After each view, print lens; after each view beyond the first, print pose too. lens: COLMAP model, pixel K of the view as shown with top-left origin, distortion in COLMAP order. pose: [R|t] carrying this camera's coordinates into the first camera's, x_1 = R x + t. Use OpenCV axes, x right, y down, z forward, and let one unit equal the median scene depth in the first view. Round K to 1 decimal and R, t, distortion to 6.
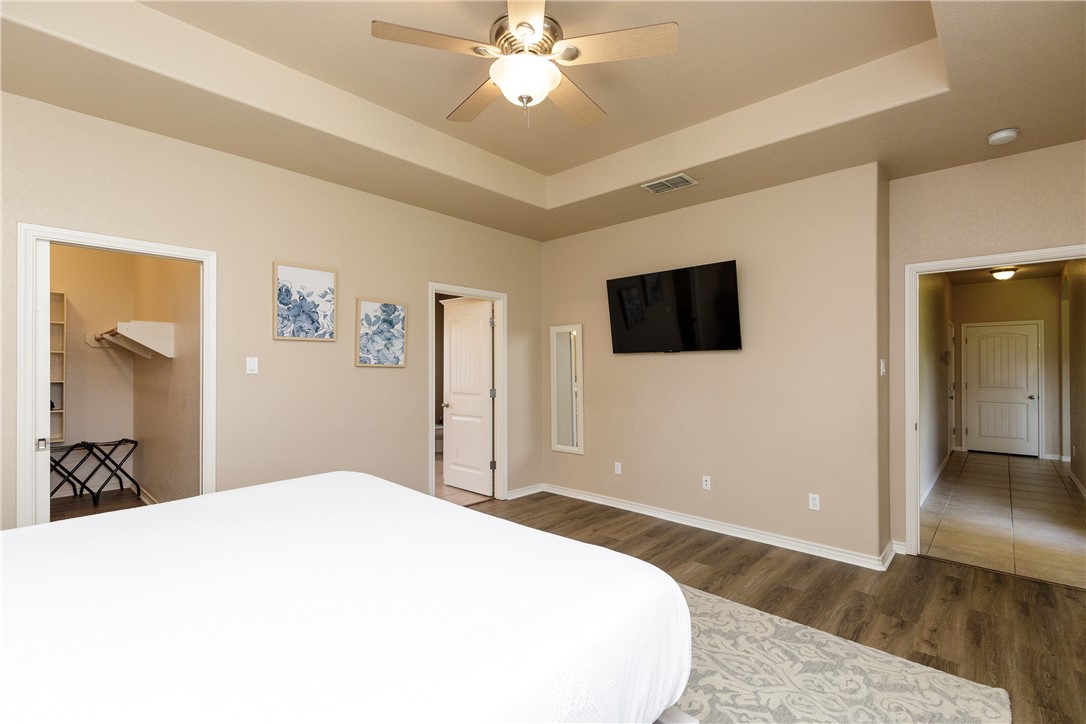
lens RADIAL K [[496.8, 0, 540.0], [0, 496.8, 365.7], [0, 0, 1]] dist [0.001632, 0.000041]
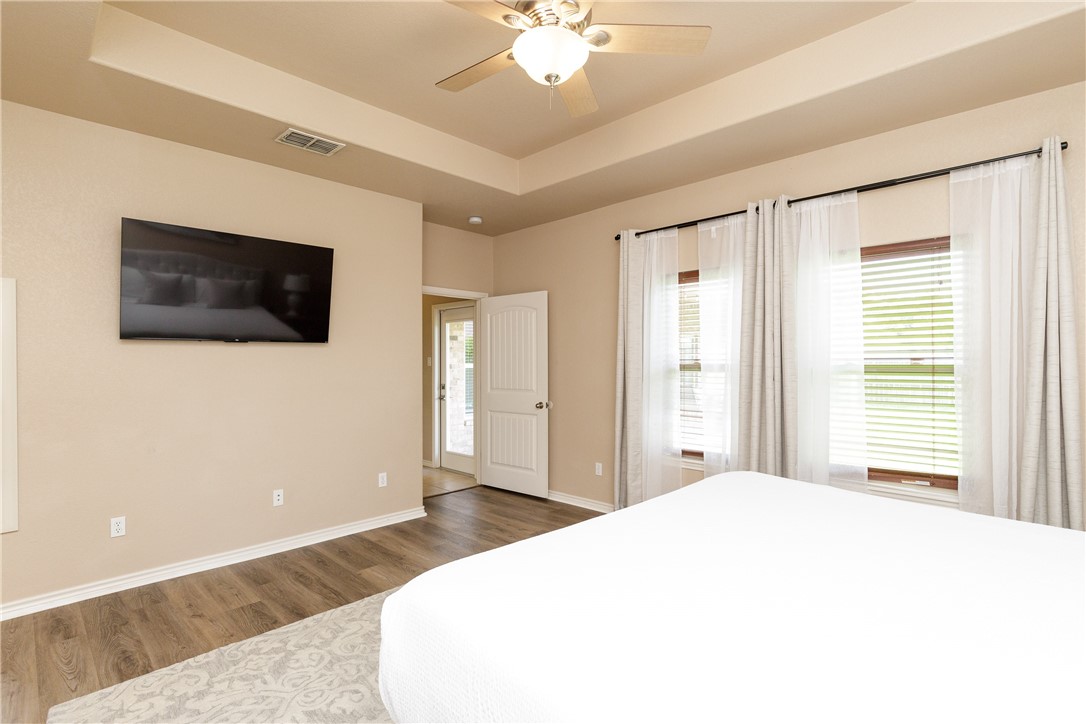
lens RADIAL K [[513.3, 0, 545.2], [0, 513.3, 356.1], [0, 0, 1]] dist [0.027681, -0.000339]
pose [[0.030333, 0.006502, 0.999519, -0.579394], [-0.000335, 0.999979, -0.006494, 0.000502], [-0.999540, -0.000138, 0.030334, 0.560372]]
